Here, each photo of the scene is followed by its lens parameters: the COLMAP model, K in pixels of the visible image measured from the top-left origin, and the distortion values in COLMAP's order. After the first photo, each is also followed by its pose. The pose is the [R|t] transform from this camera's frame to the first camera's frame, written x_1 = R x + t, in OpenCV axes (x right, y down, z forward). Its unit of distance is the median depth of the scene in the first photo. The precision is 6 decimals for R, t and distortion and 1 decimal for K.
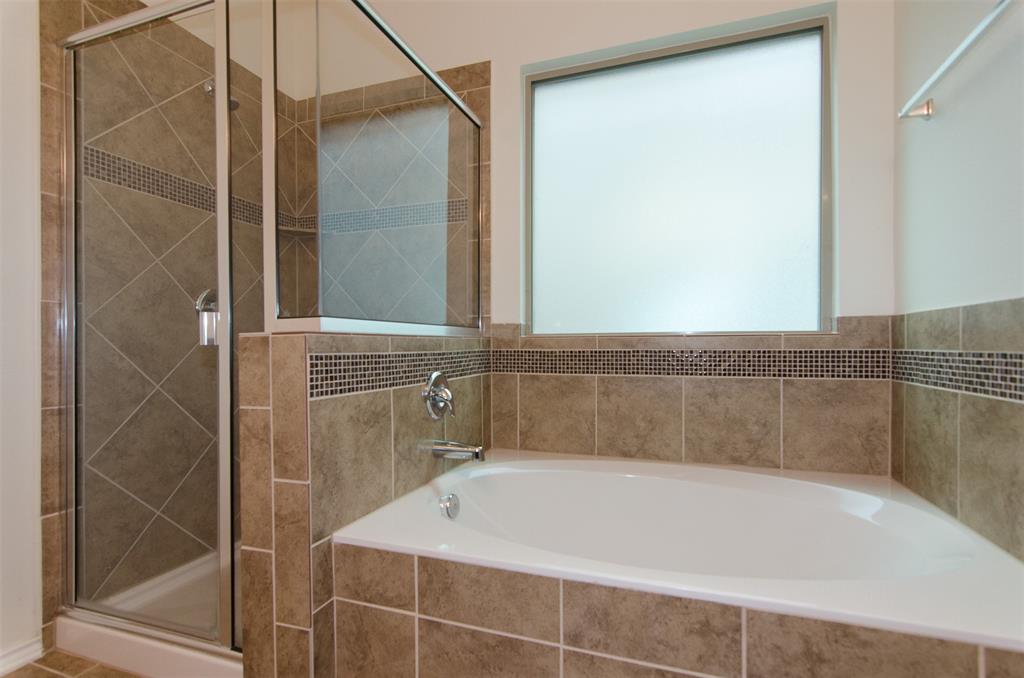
lens RADIAL K [[496.6, 0, 511.4], [0, 496.6, 341.5], [0, 0, 1]] dist [0.001616, 0.000147]
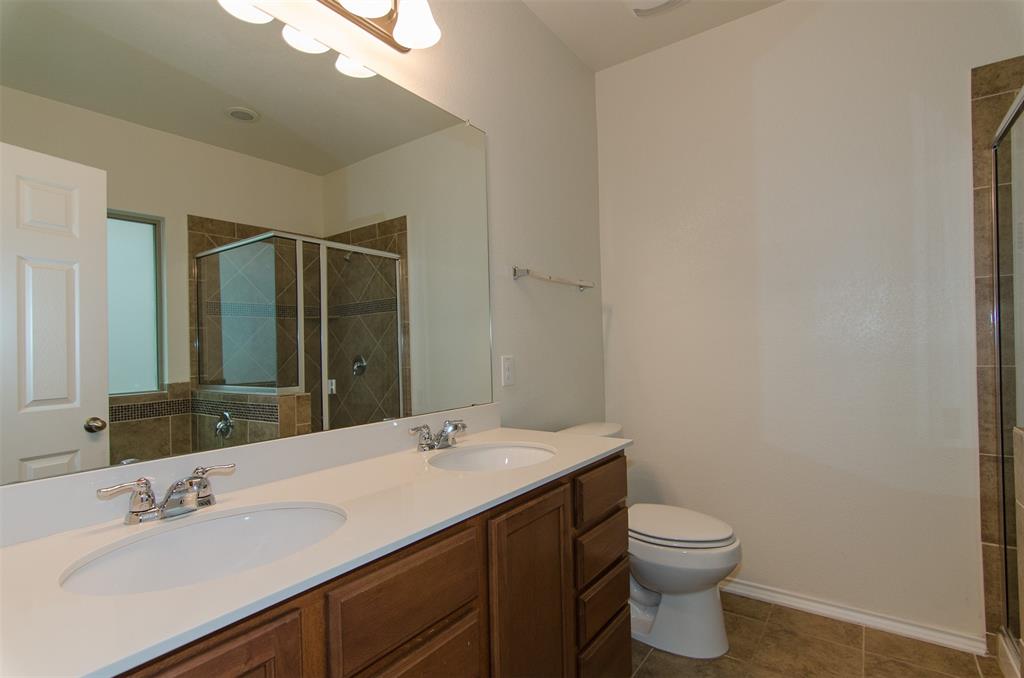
lens RADIAL K [[496.6, 0, 511.5], [0, 496.6, 344.3], [0, 0, 1]] dist [0.001616, 0.000147]
pose [[-0.282487, -0.003416, -0.959265, 0.558307], [0.024243, 0.999649, -0.010699, -0.149871], [0.958965, -0.026278, -0.282305, 0.242523]]
